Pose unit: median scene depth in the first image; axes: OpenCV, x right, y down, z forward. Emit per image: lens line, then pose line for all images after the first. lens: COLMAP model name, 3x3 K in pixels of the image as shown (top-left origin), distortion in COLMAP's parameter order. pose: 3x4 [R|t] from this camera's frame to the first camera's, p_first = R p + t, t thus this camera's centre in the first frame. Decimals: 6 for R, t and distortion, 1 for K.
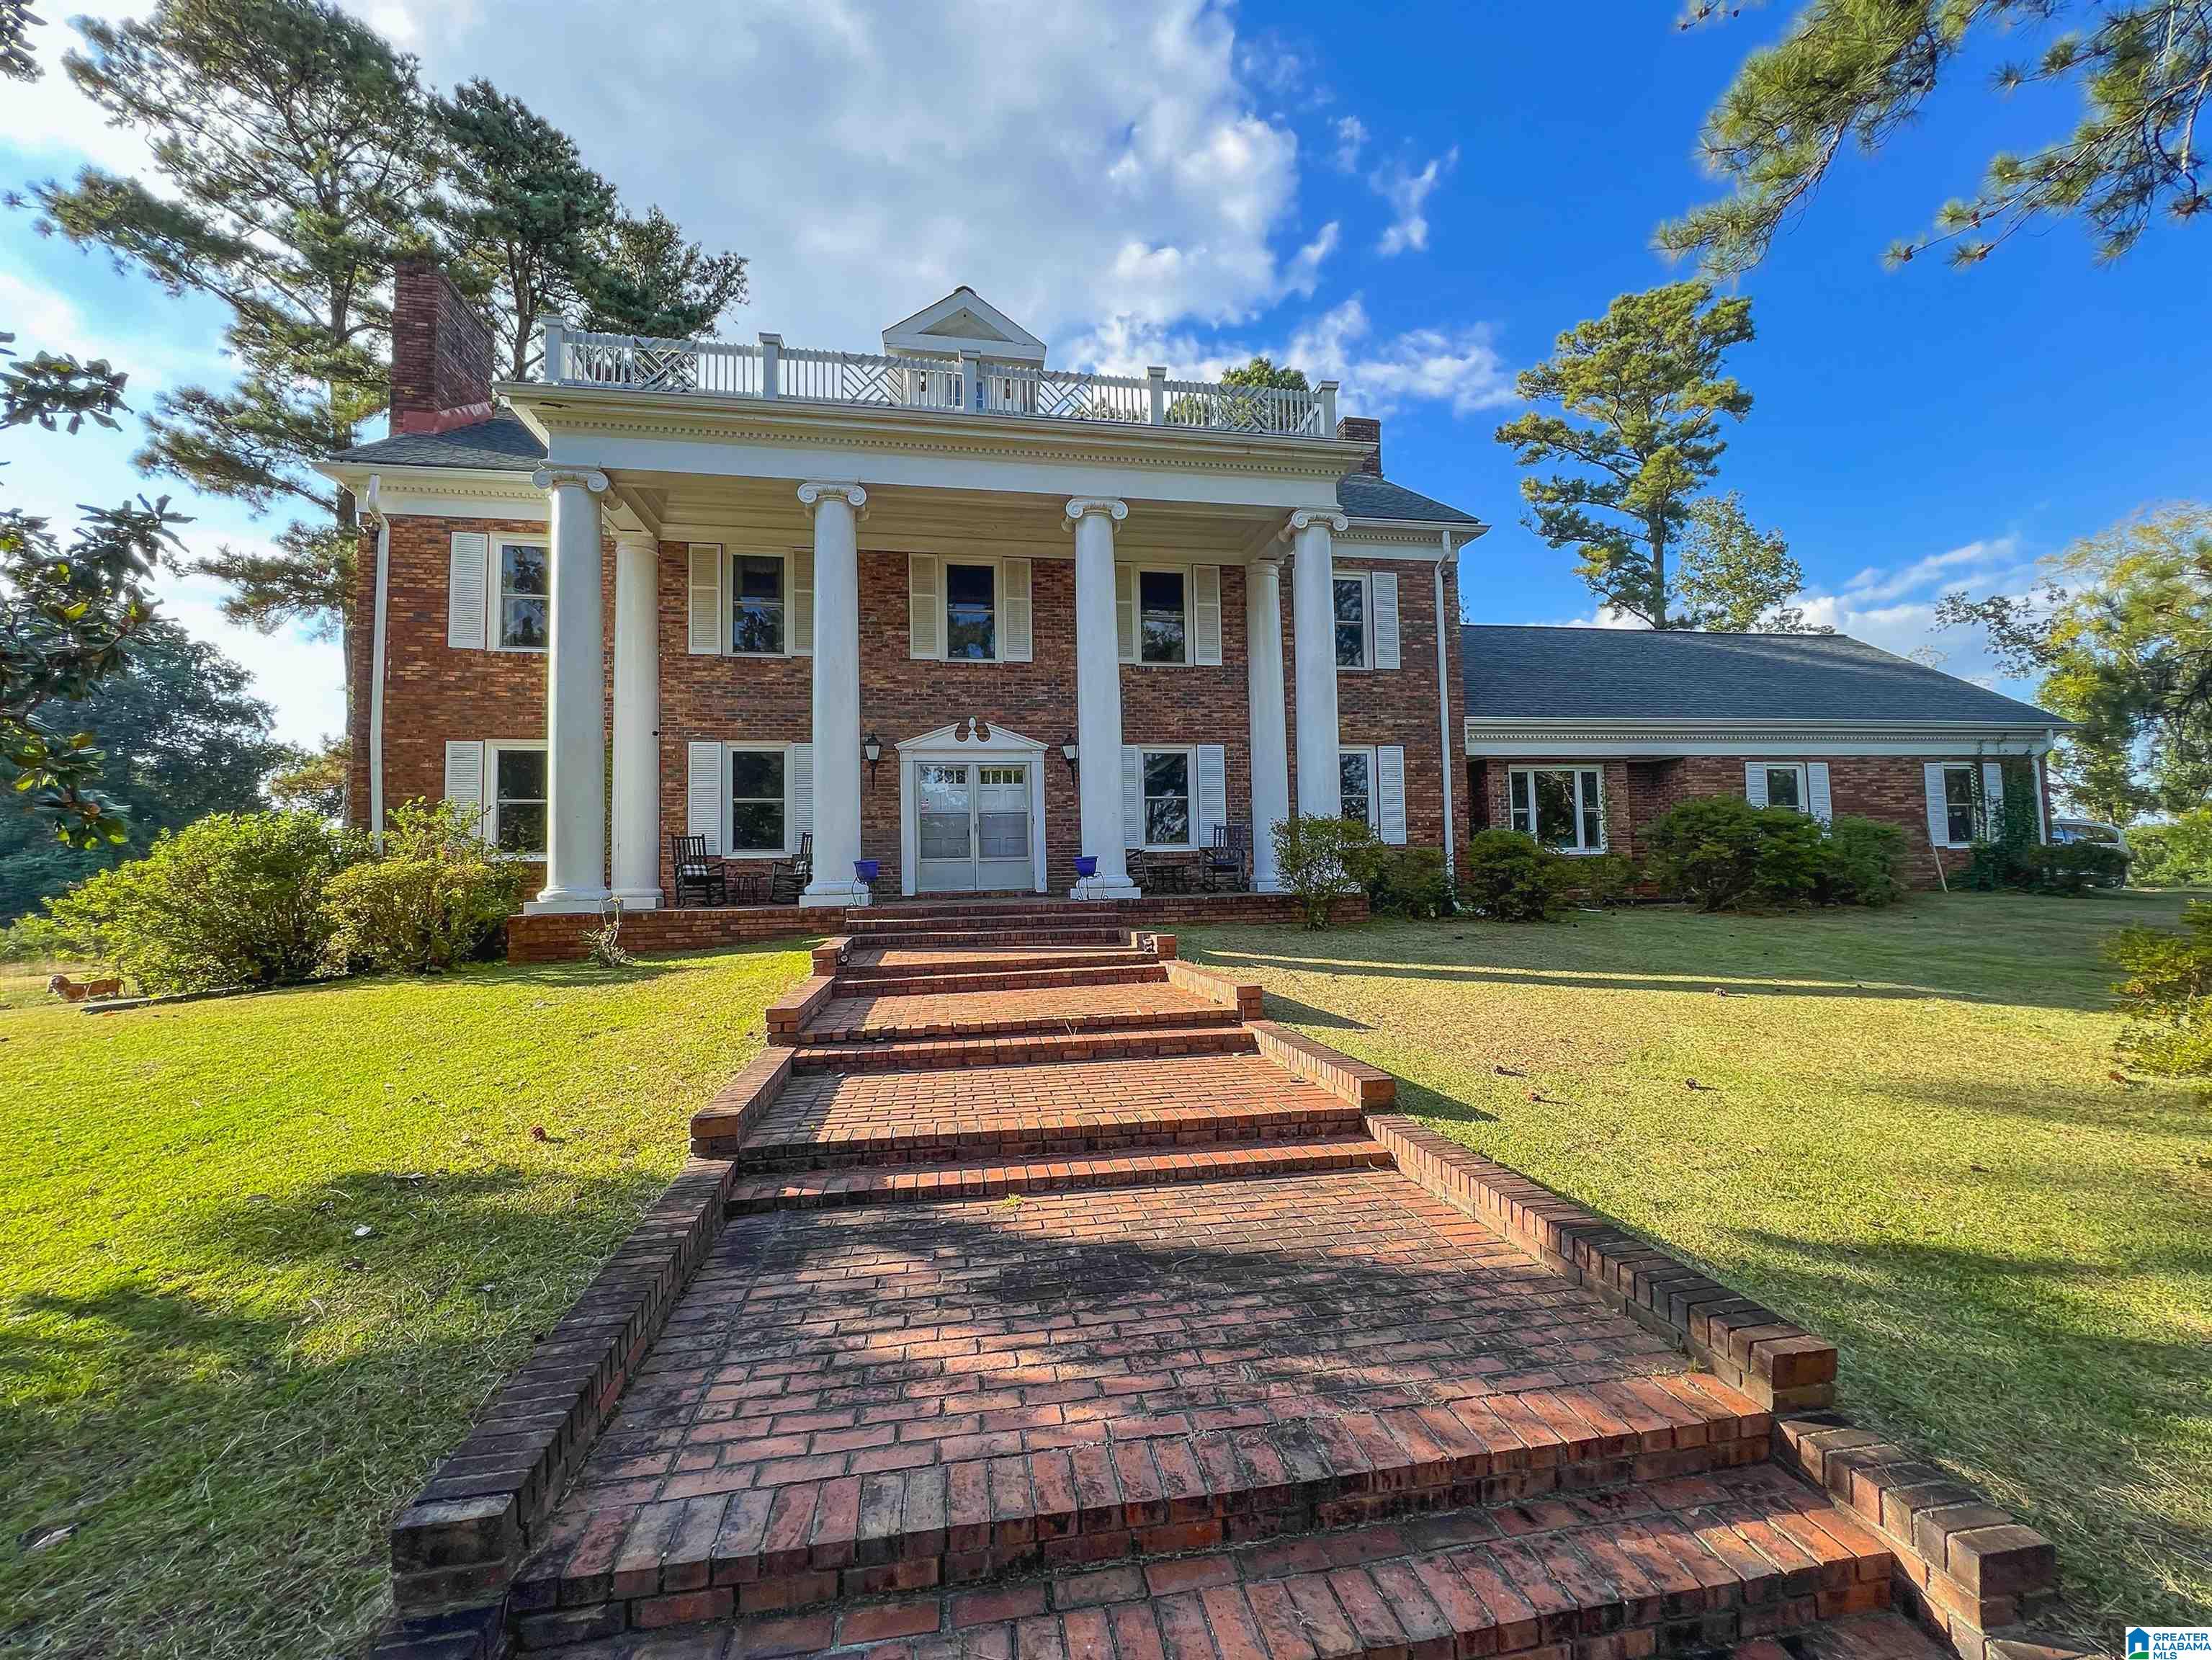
lens RADIAL K [[877.3, 0, 1100.2], [0, 877.3, 828.7], [0, 0, 1]] dist [-0.002102, 0.000513]
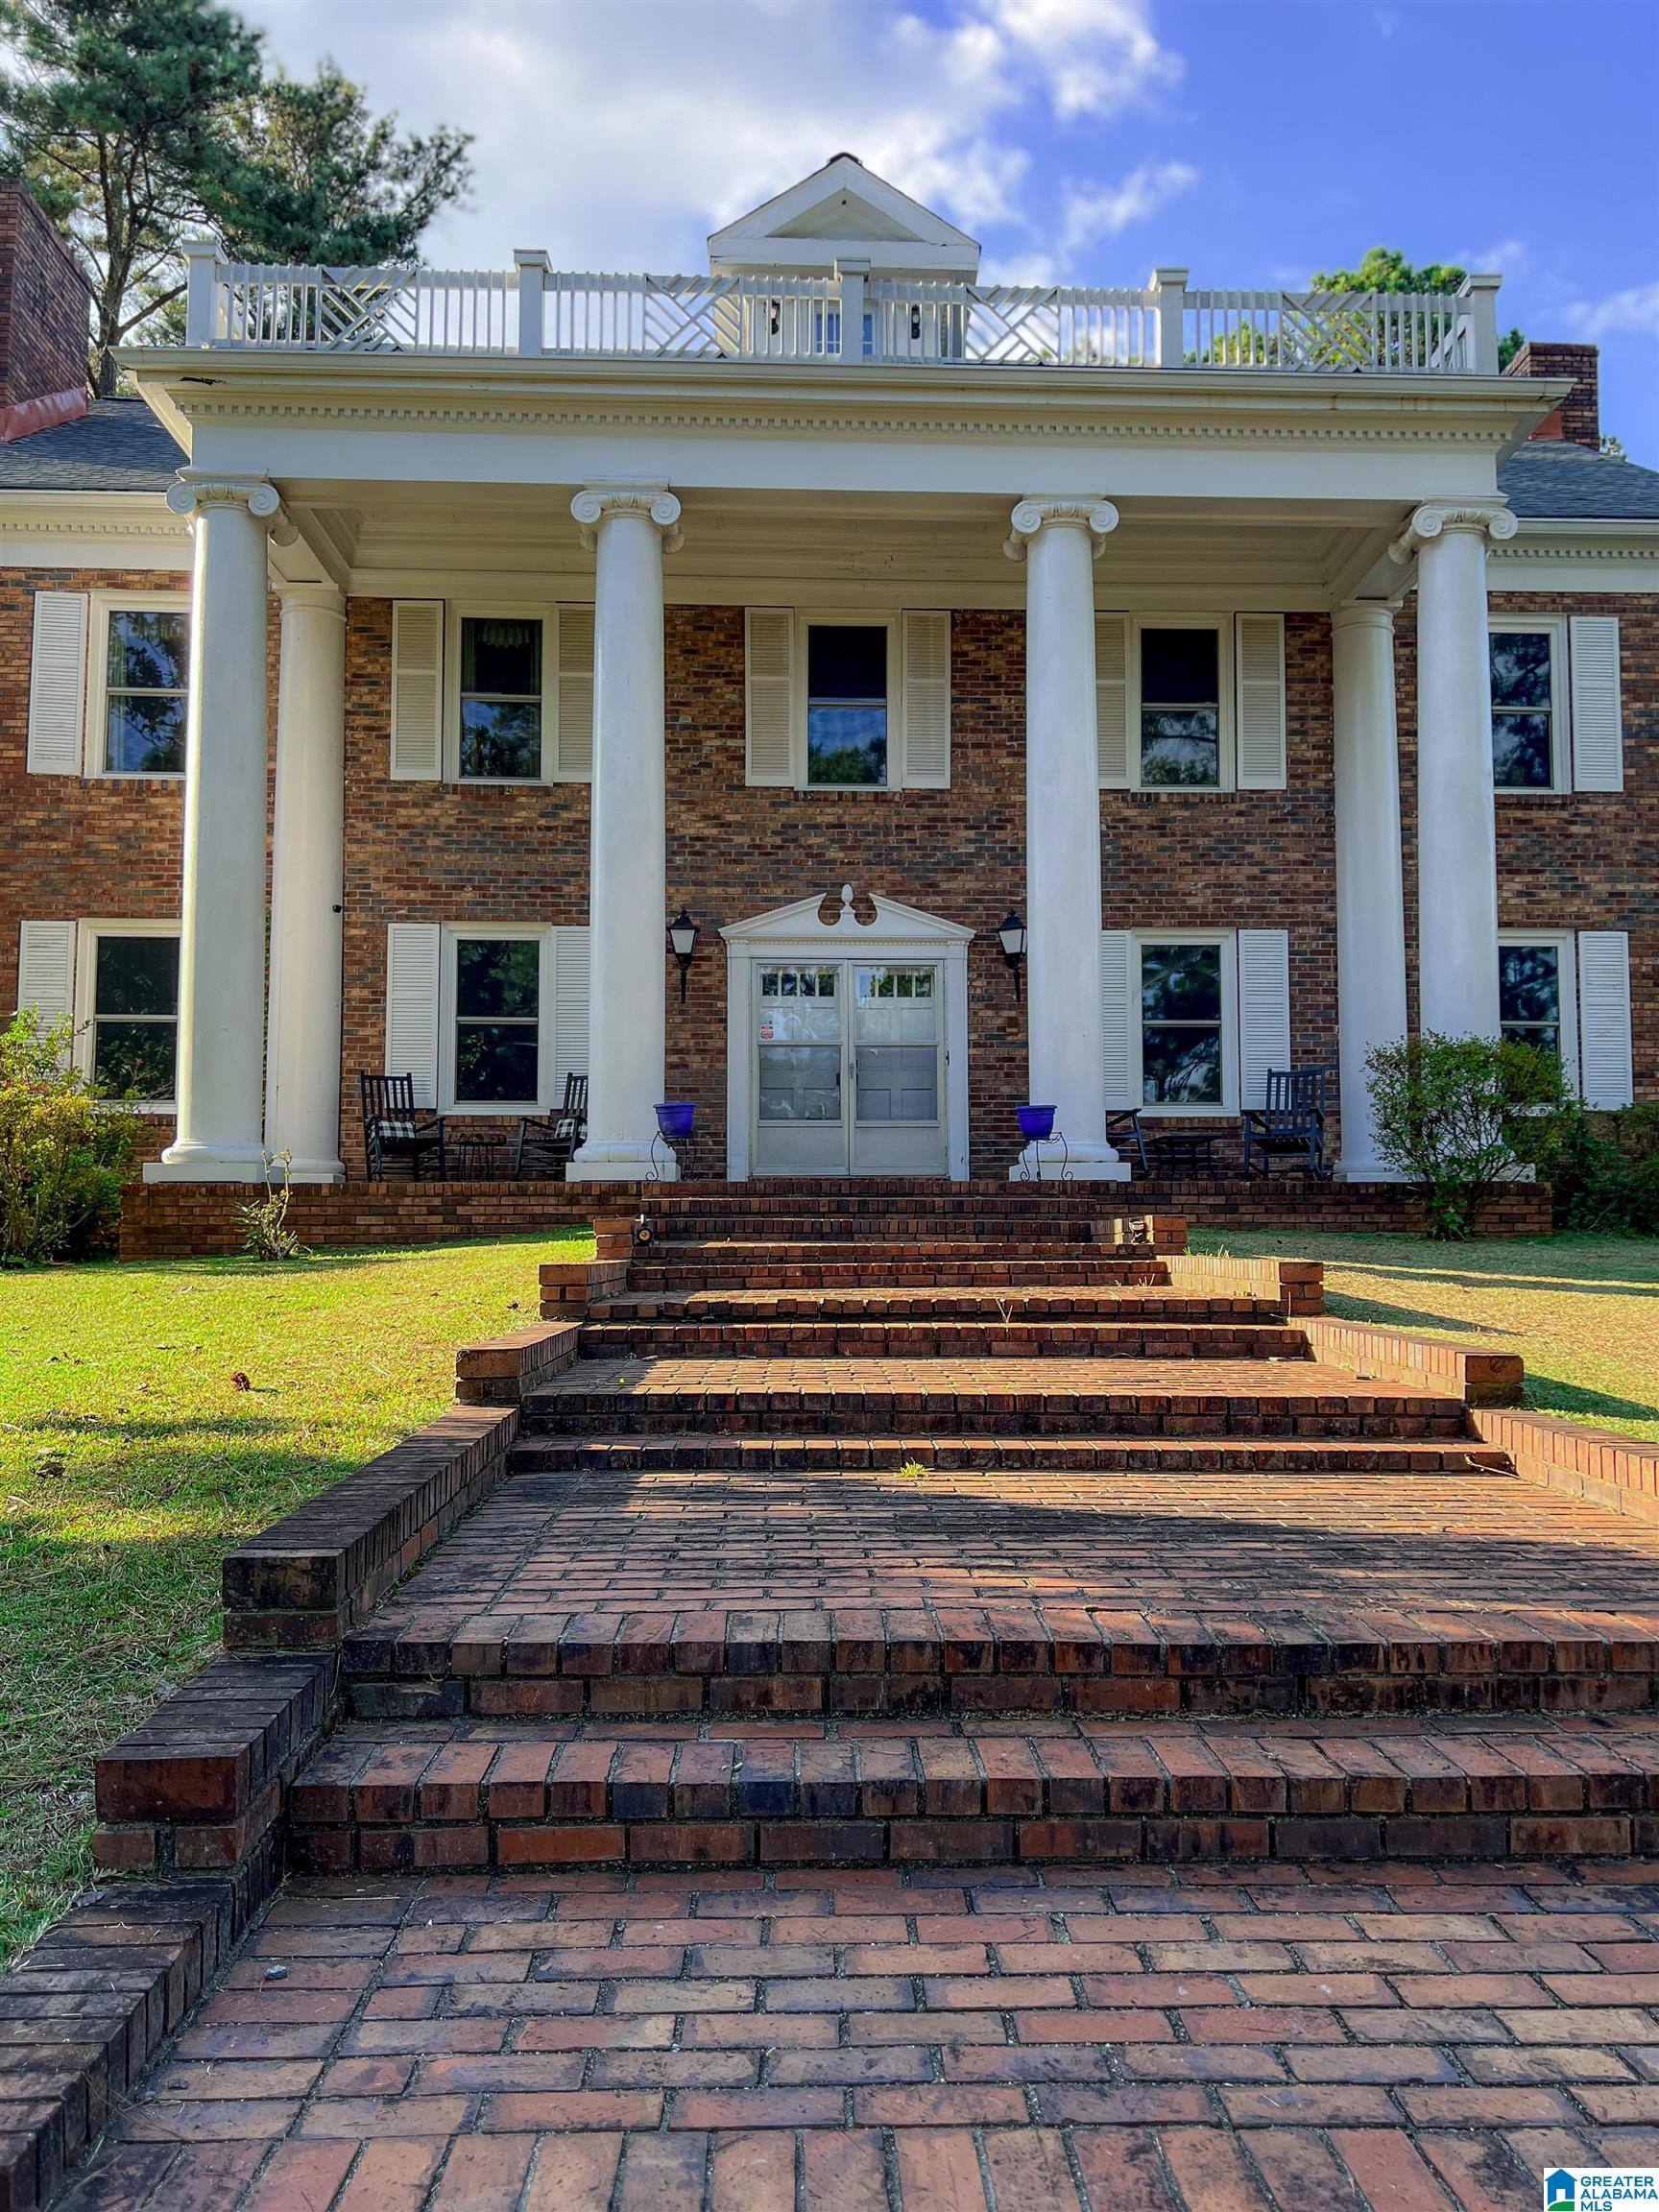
lens RADIAL K [[1612.3, 0, 855.0], [0, 1612.3, 1103.9], [0, 0, 1]] dist [0.049868, -0.058655]
pose [[0.990930, 0.010056, -0.134004, 0.005829], [-0.013078, 0.999679, -0.021687, 0.043855], [0.133743, 0.023243, 0.990743, -0.068462]]
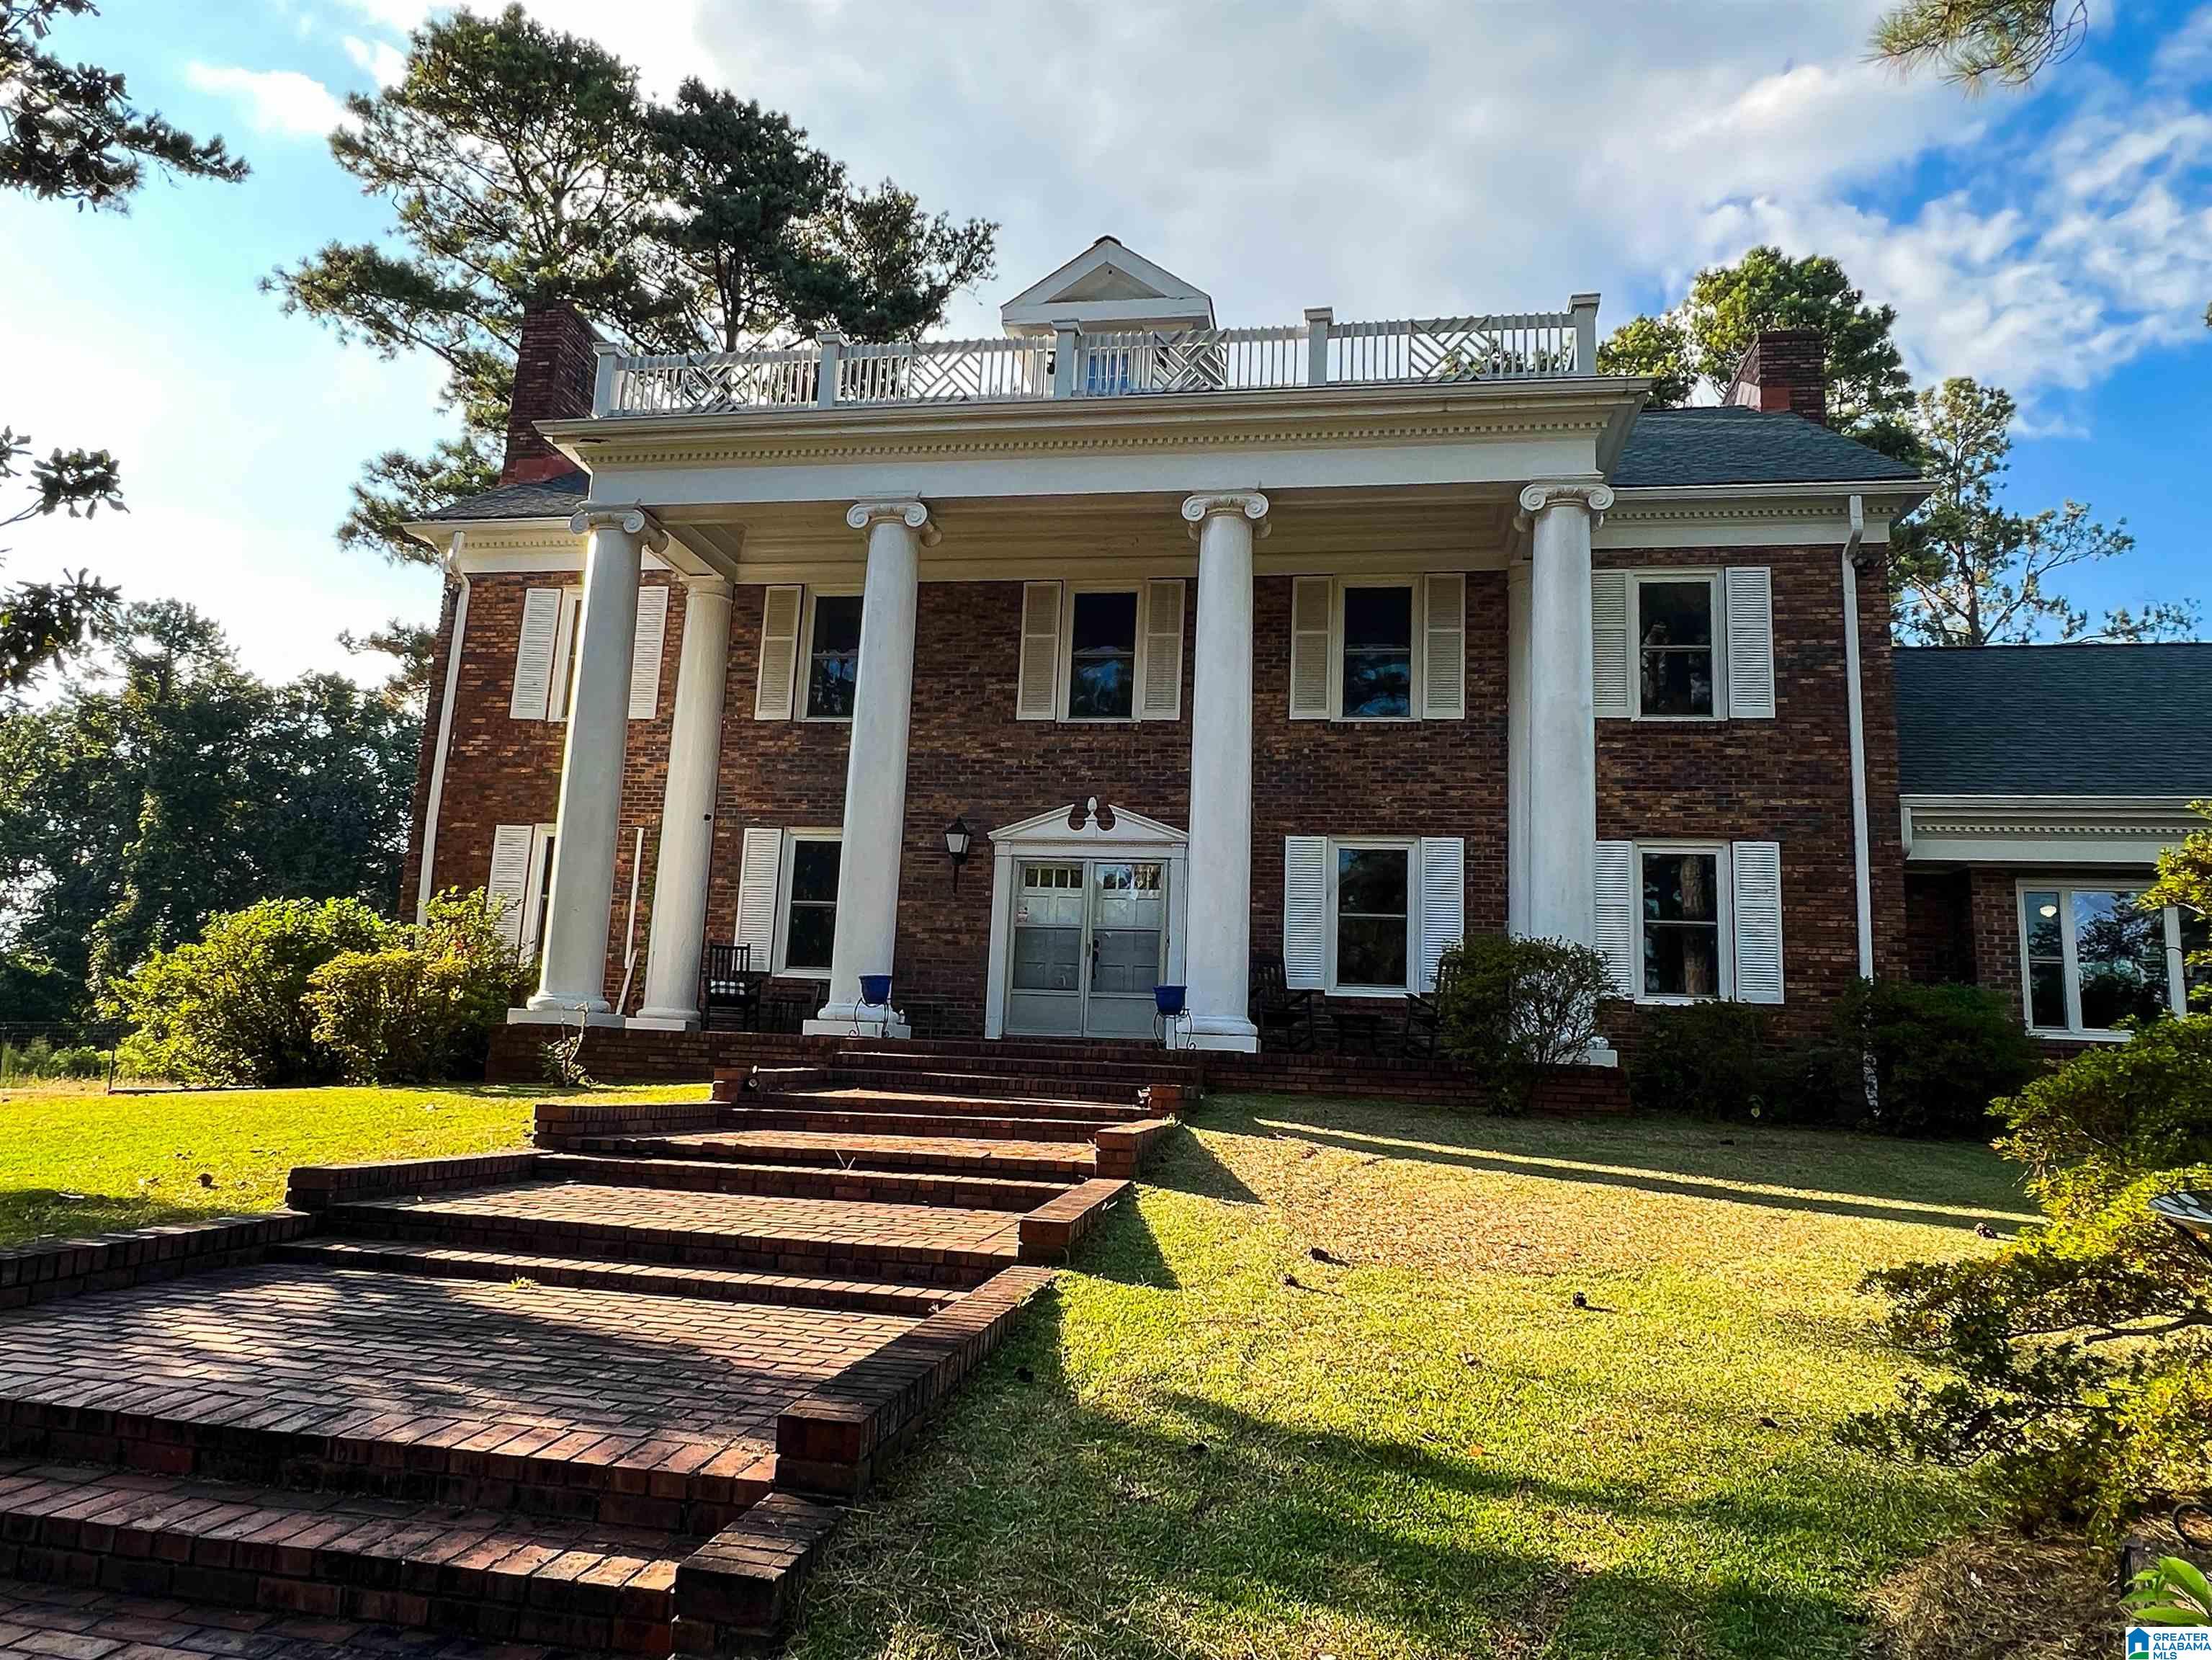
lens RADIAL K [[1350.7, 0, 1117.6], [0, 1350.7, 840.6], [0, 0, 1]] dist [-0.000573, 0.001021]
pose [[0.941435, 0.005502, -0.337150, 0.244009], [-0.043860, 0.993371, -0.106260, 0.026026], [0.334331, 0.114824, 0.935435, -0.032876]]
